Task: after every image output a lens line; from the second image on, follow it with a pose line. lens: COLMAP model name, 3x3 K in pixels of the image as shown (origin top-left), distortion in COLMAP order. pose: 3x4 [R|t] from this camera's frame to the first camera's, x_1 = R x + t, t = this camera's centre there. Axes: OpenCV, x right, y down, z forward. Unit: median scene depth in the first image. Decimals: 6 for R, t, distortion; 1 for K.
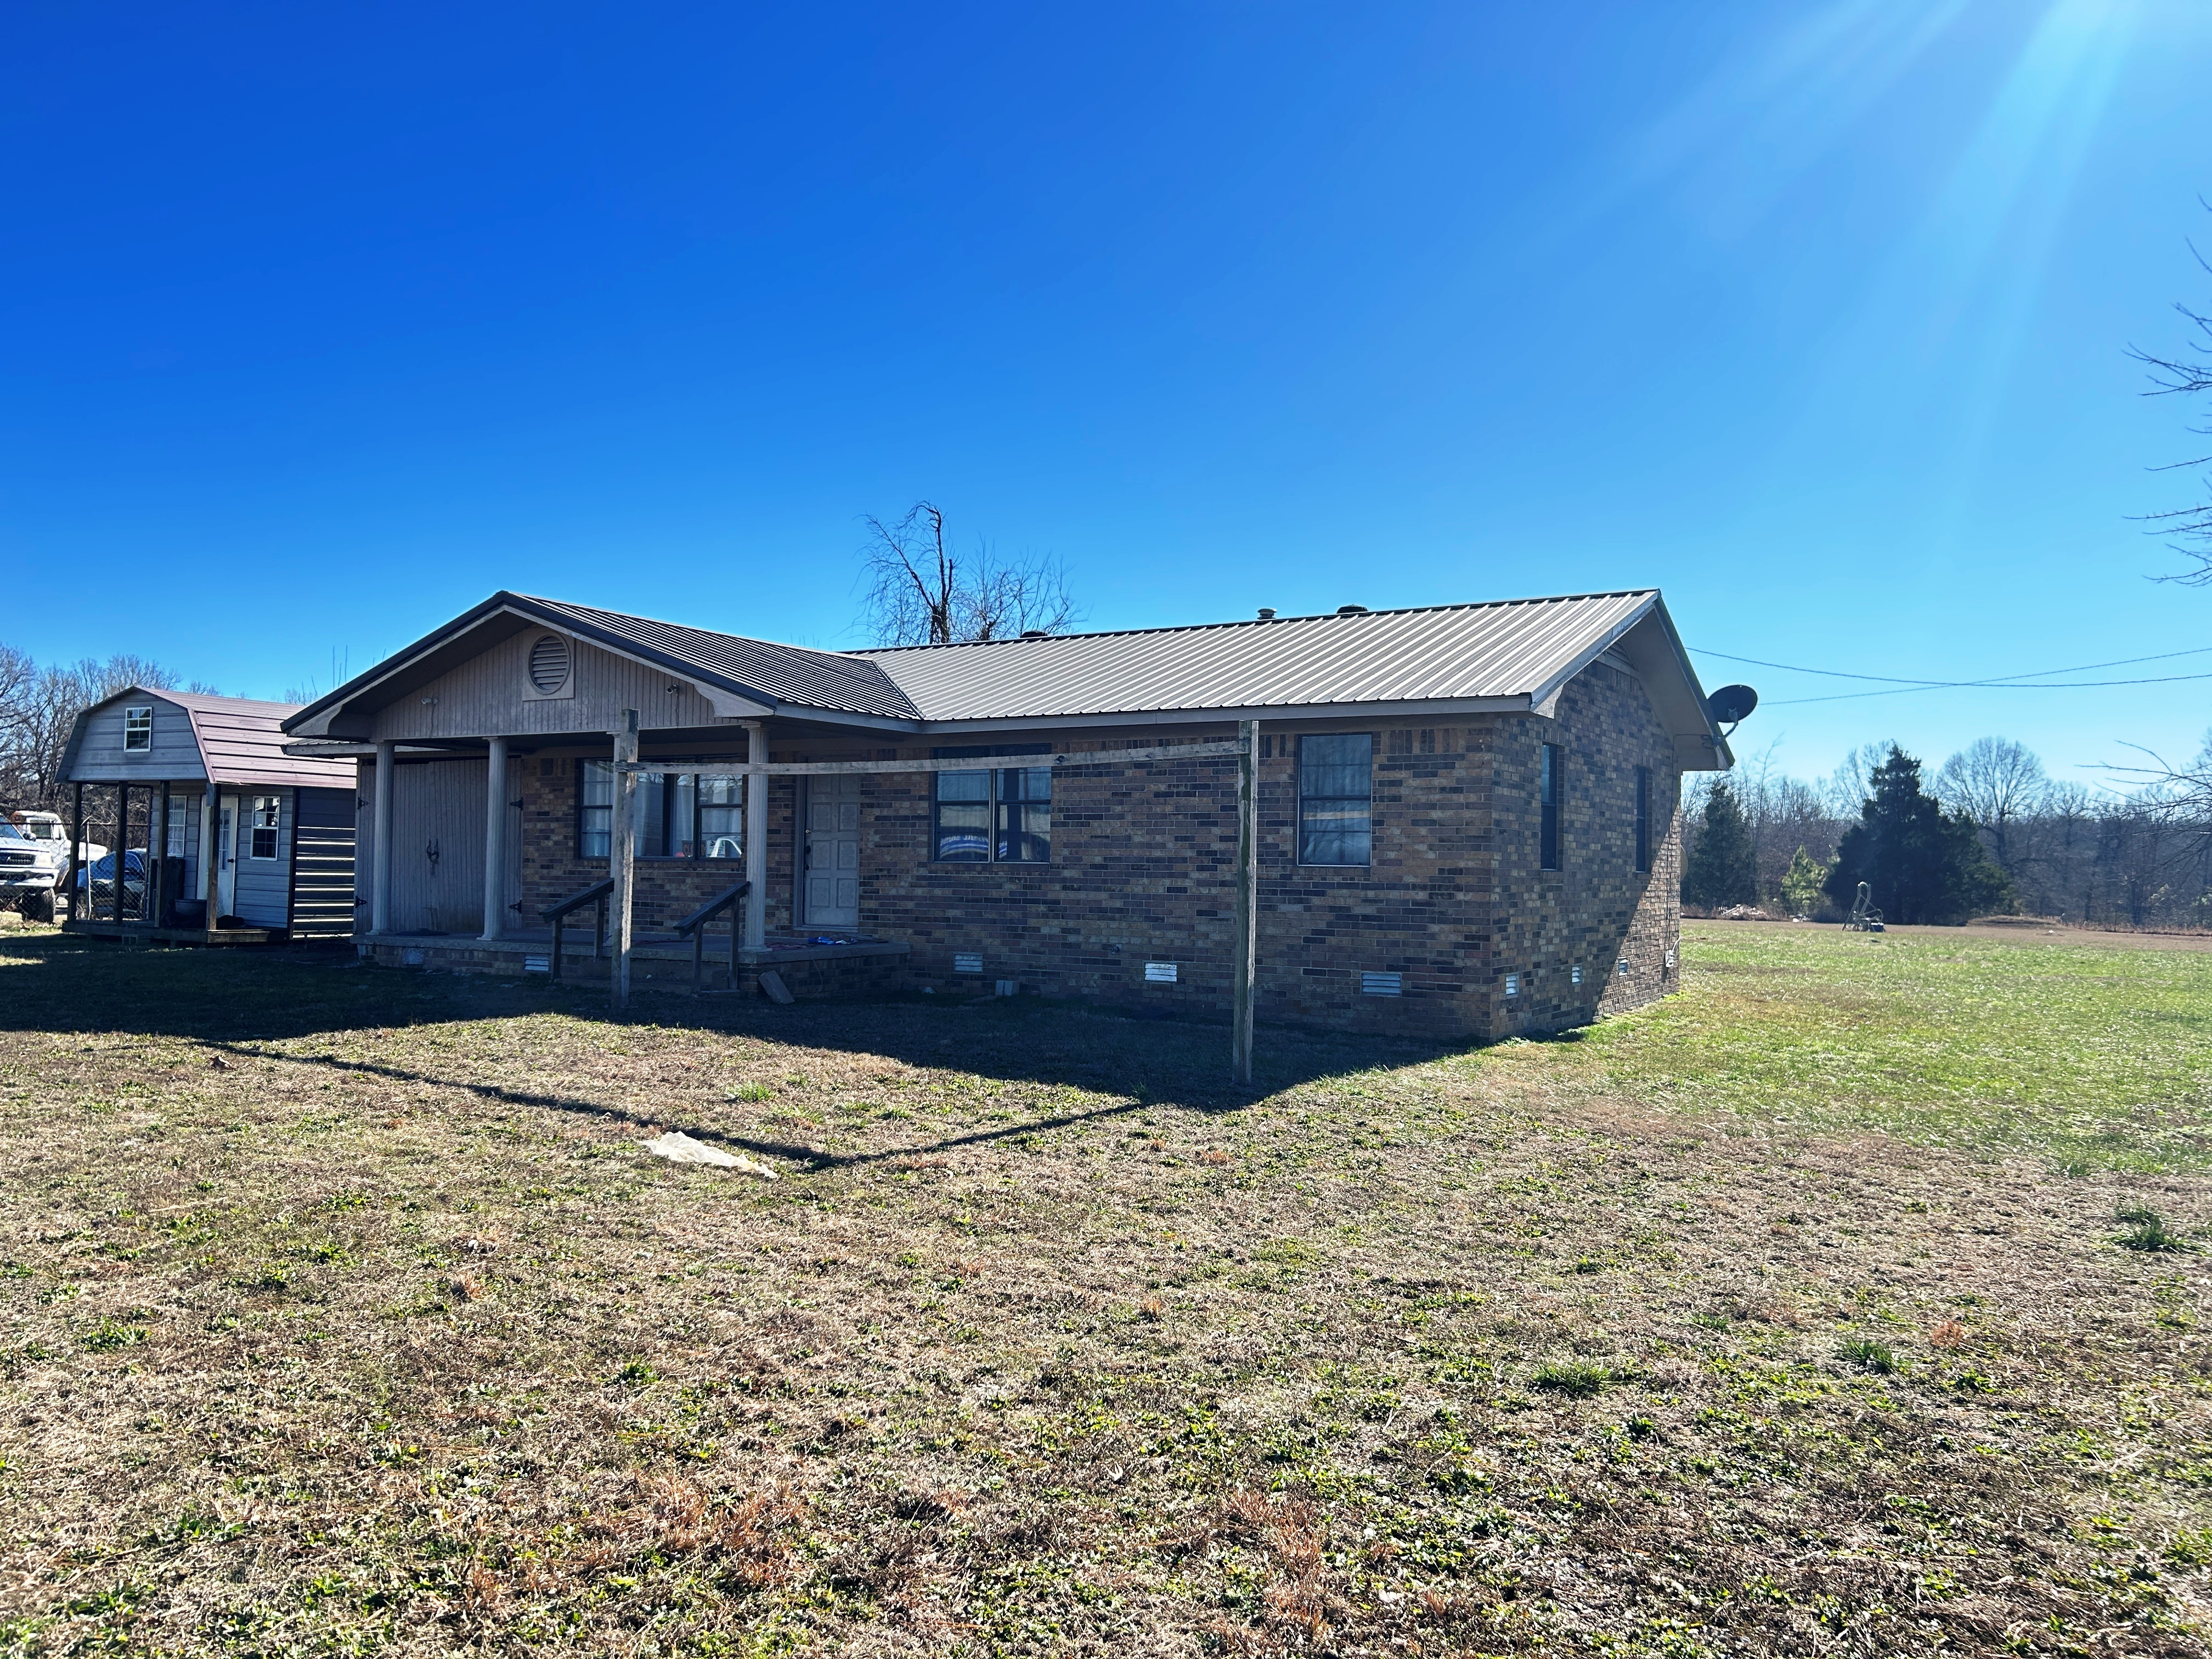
lens RADIAL K [[1625.2, 0, 1106.0], [0, 1625.2, 829.5], [0, 0, 1]] dist [0.119536, -0.180918]
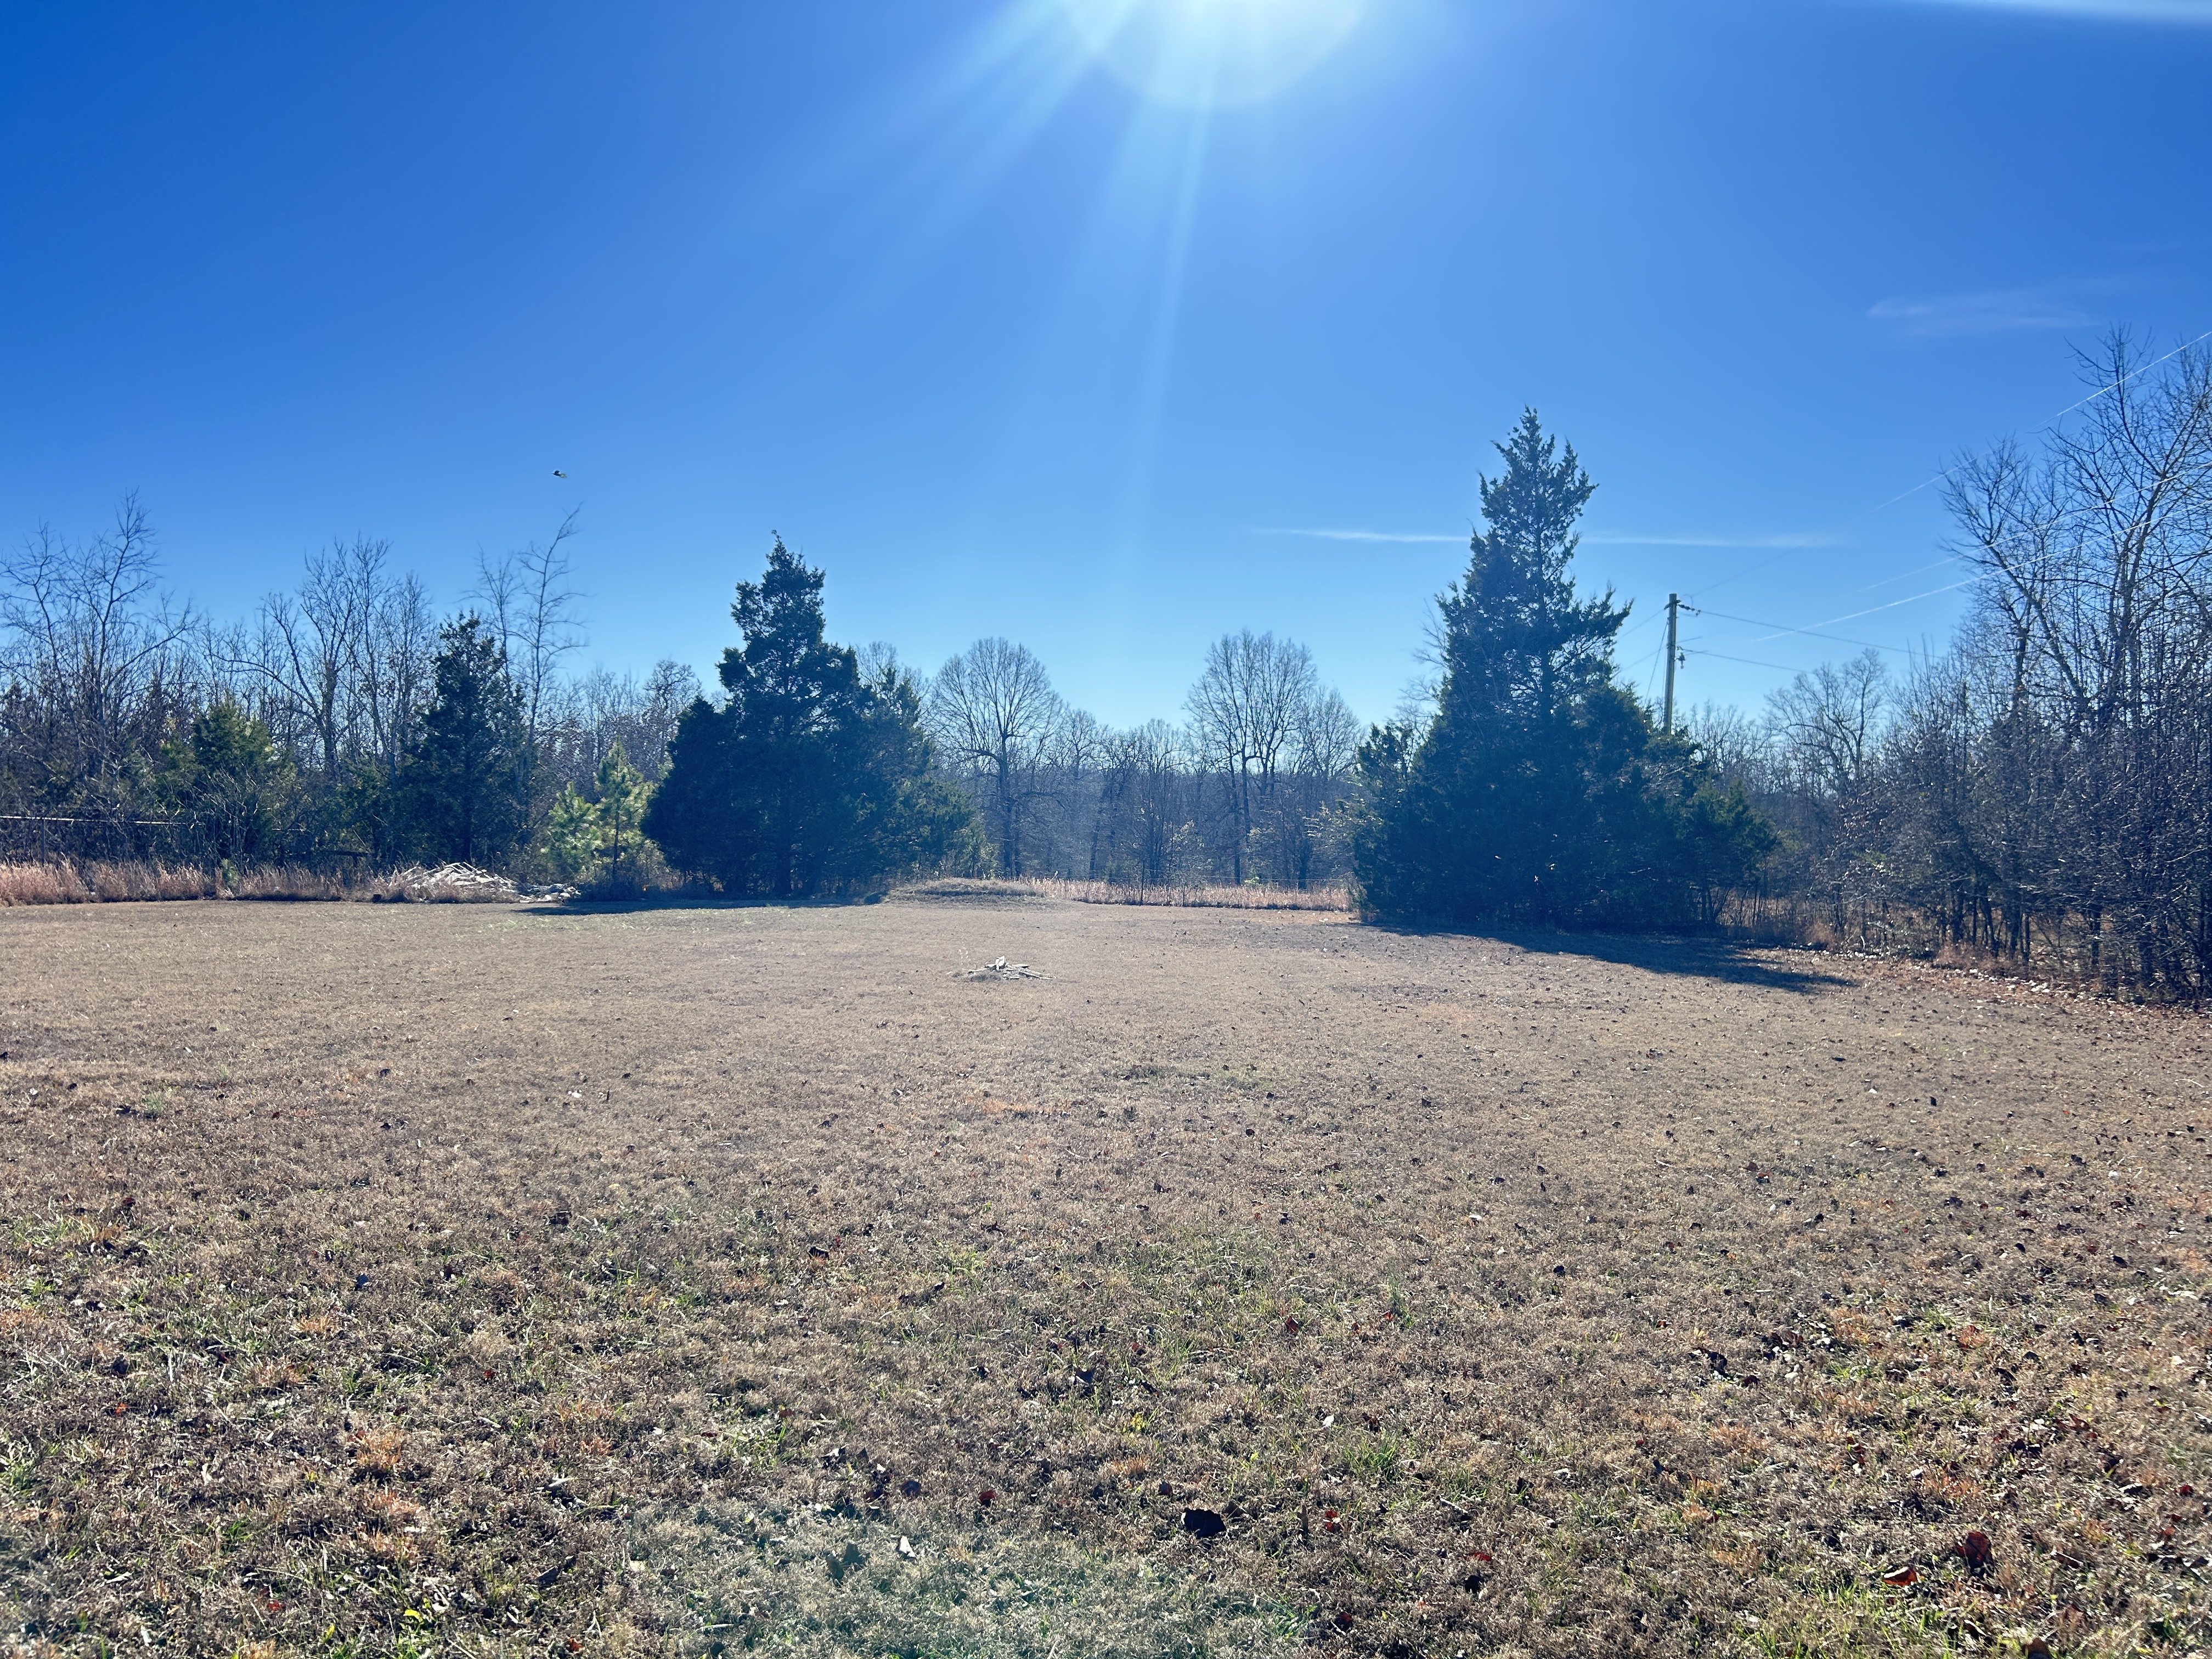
lens RADIAL K [[1625.2, 0, 1106.0], [0, 1625.2, 829.5], [0, 0, 1]] dist [0.119536, -0.180918]
pose [[0.856038, -0.005756, 0.516881, 0.302598], [-0.010929, 0.999513, 0.029231, 0.020758], [-0.516798, -0.030672, 0.855558, 0.516360]]
